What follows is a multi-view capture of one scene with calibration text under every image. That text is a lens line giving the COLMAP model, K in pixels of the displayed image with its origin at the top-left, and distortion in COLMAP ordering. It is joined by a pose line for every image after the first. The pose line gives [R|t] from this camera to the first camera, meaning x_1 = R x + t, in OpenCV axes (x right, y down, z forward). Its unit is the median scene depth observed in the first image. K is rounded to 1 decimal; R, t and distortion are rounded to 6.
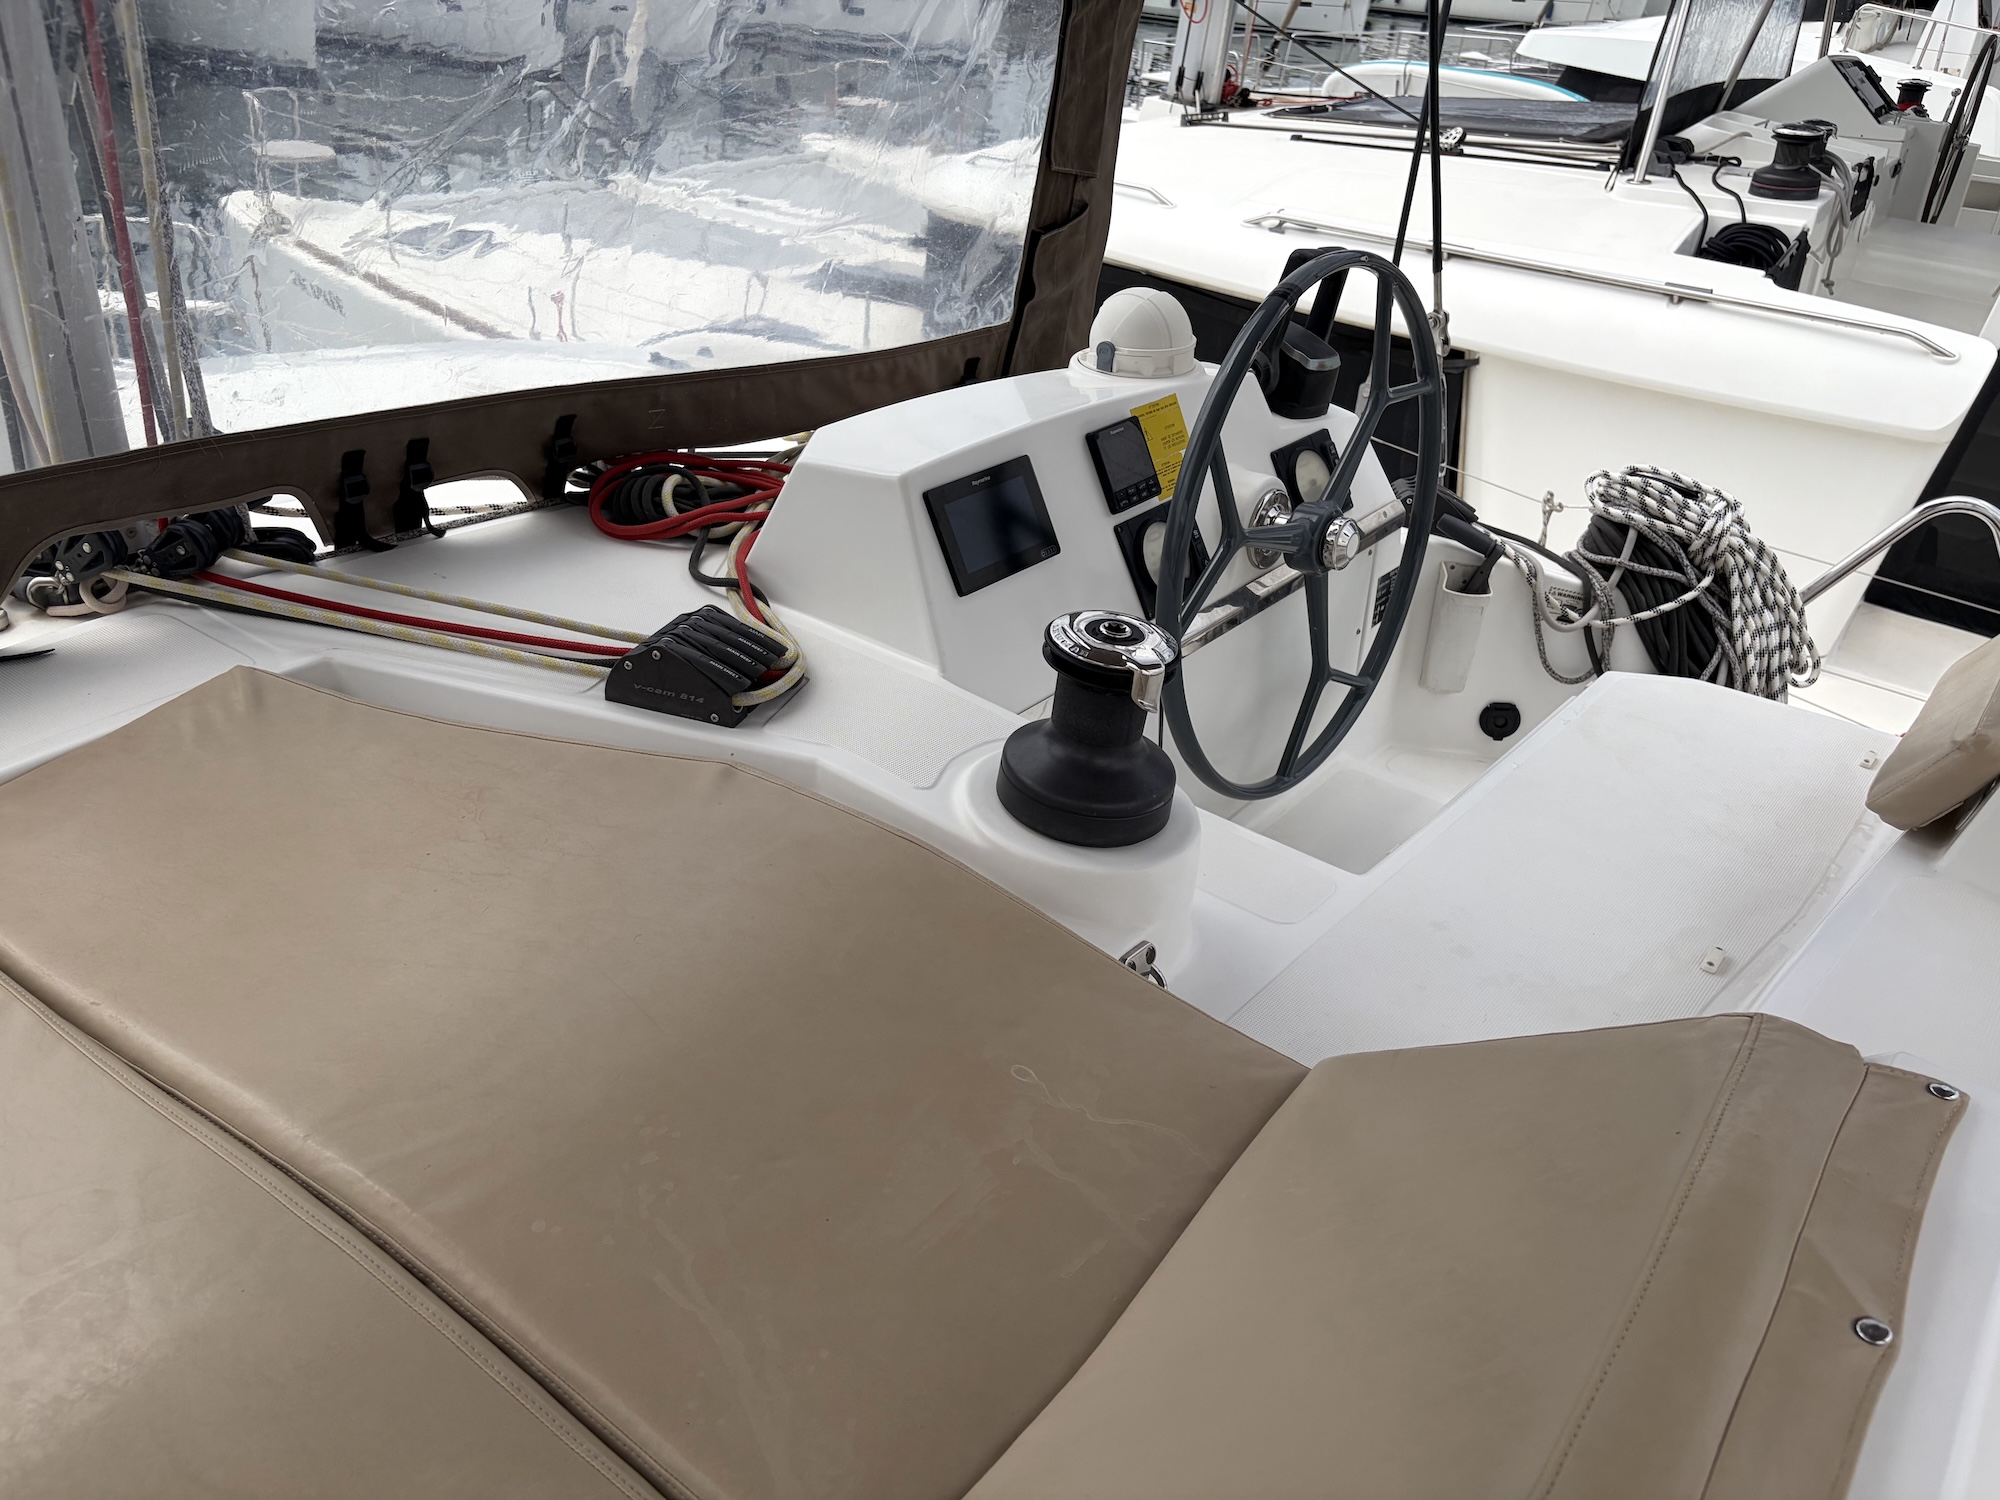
lens RADIAL K [[1532.6, 0, 1015.9], [0, 1532.6, 756.7], [0, 0, 1]] dist [0.073819, -0.083560]
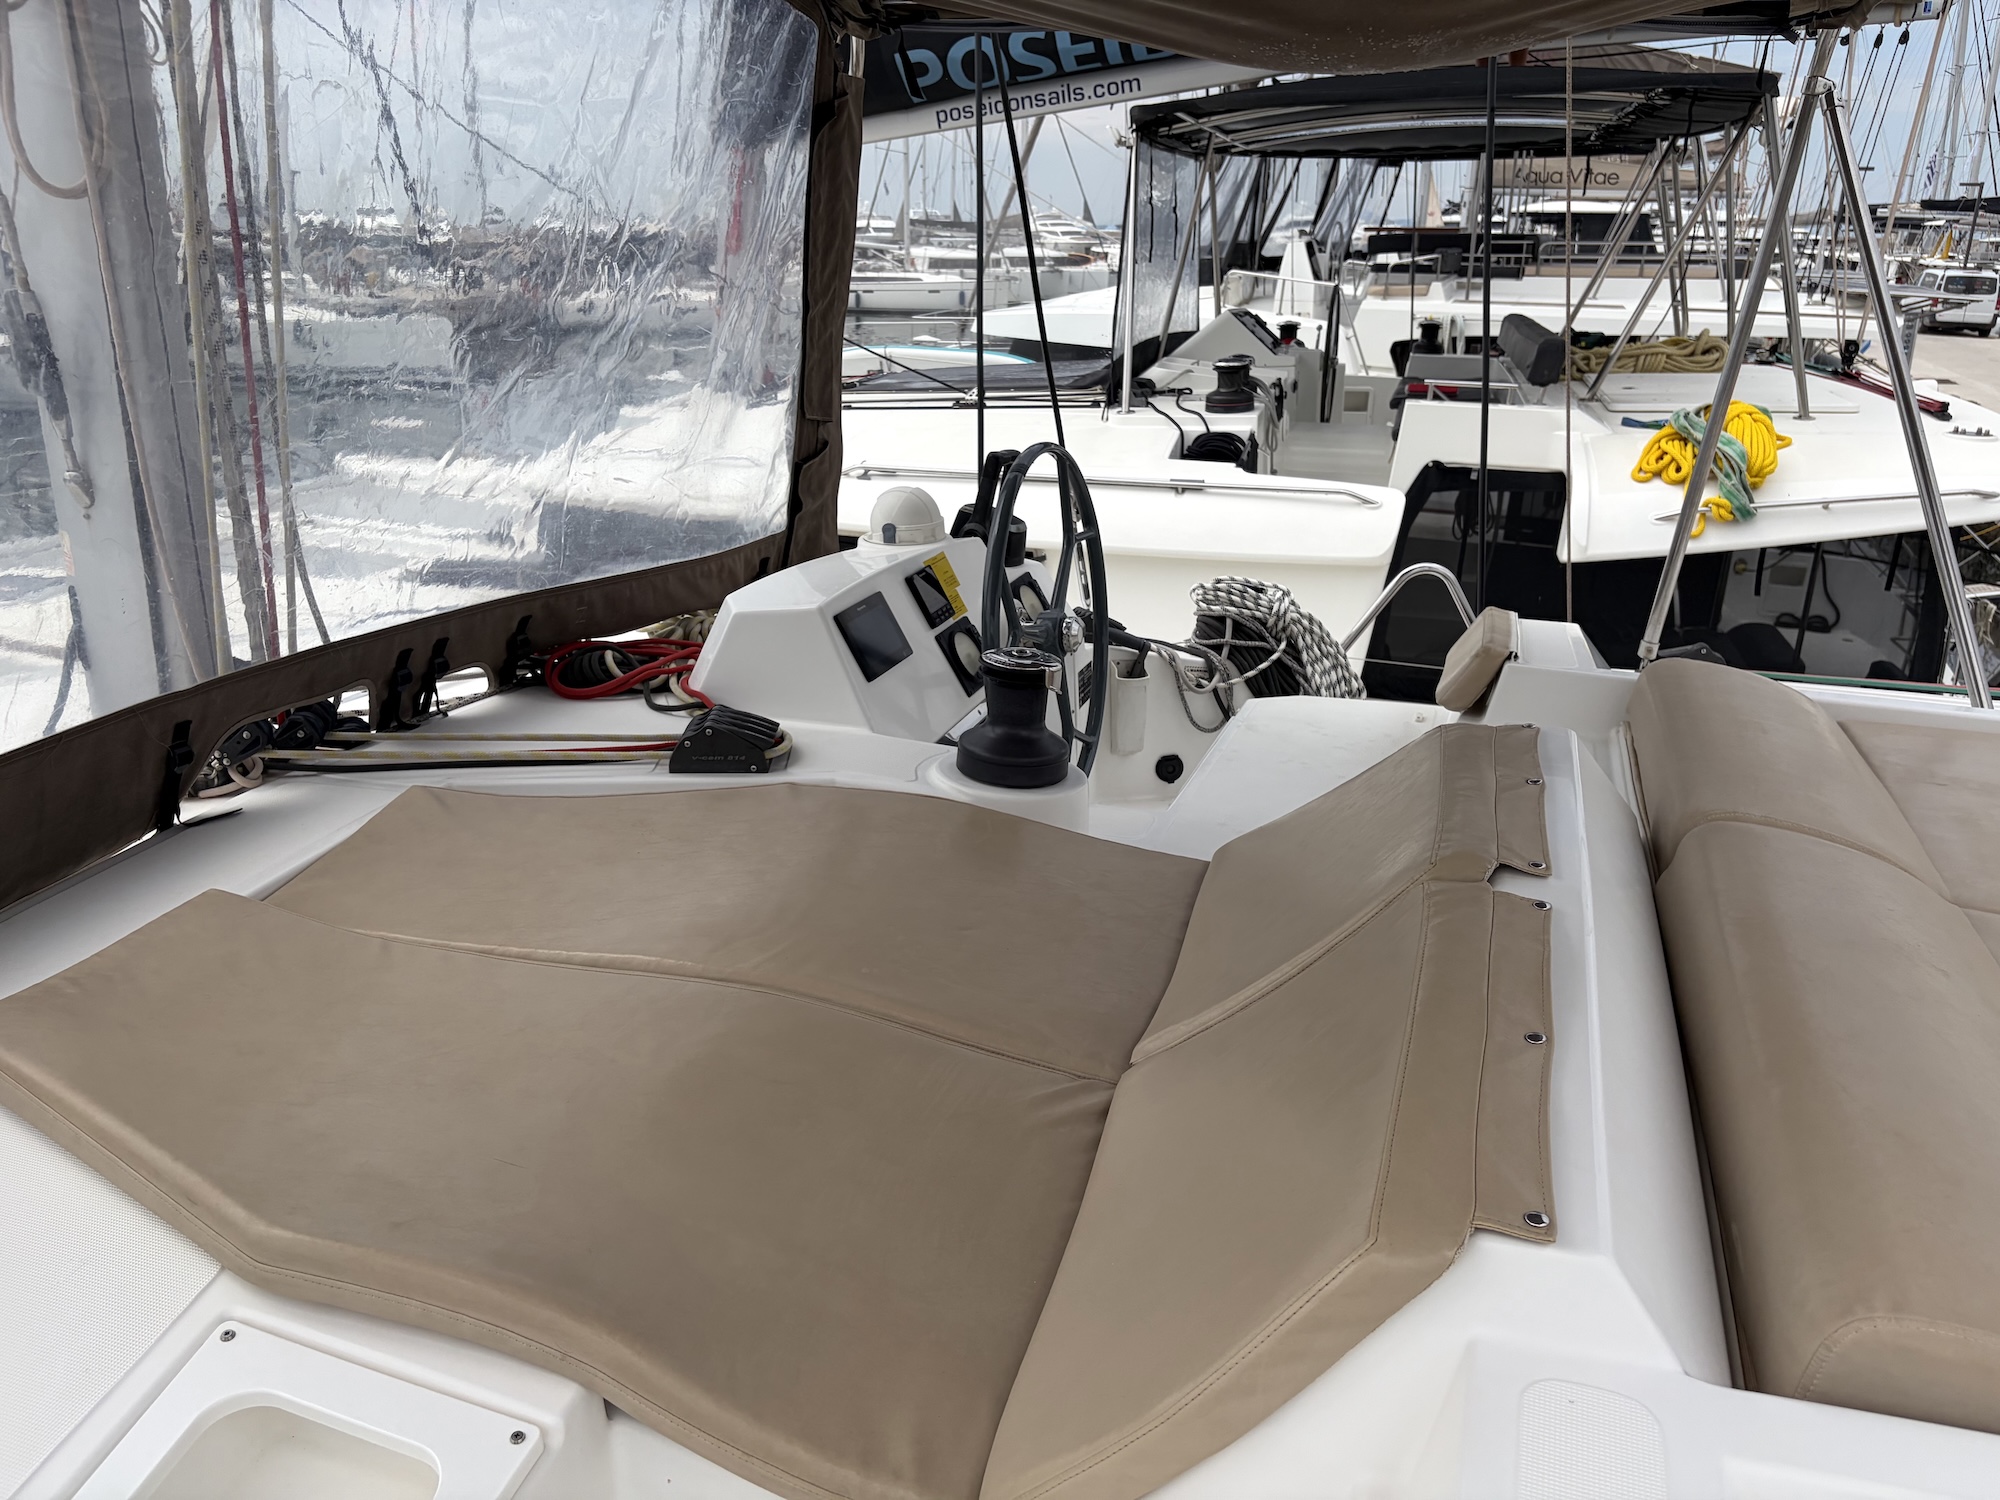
lens RADIAL K [[1473.4, 0, 998.5], [0, 1473.4, 782.3], [0, 0, 1]] dist [0.182228, -0.371506]
pose [[0.946381, -0.169925, 0.274751, -0.211149], [0.208150, 0.971153, -0.116345, 0.117748], [-0.247055, 0.167296, 0.954451, -0.242460]]
